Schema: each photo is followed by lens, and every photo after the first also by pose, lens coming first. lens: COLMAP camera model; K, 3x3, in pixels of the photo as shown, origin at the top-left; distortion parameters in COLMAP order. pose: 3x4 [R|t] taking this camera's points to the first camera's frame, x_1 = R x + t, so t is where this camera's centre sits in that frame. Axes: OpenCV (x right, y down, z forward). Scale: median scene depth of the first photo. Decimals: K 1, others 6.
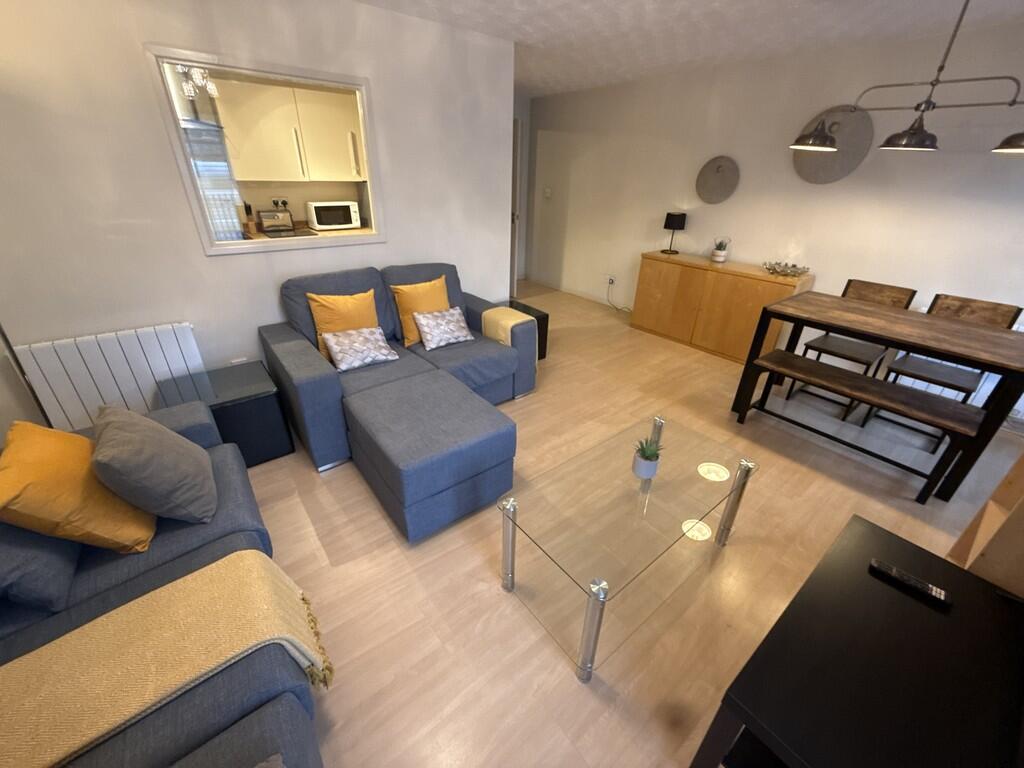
lens RADIAL K [[408.3, 0, 513.2], [0, 408.3, 381.6], [0, 0, 1]] dist [0.000788, 0.001050]
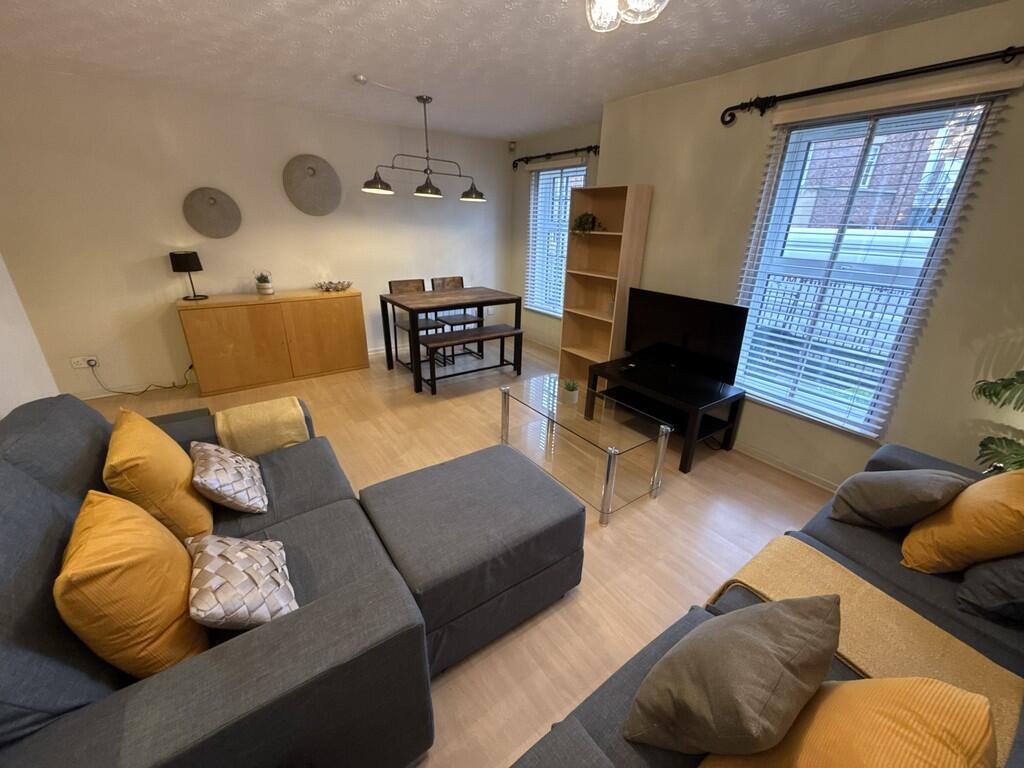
lens RADIAL K [[408.3, 0, 513.5], [0, 408.3, 381.0], [0, 0, 1]] dist [0.000788, 0.001050]
pose [[0.057348, -0.390334, 0.918886, -0.565710], [0.439885, 0.836121, 0.327723, -0.231956], [-0.896221, 0.385409, 0.219652, 0.432918]]
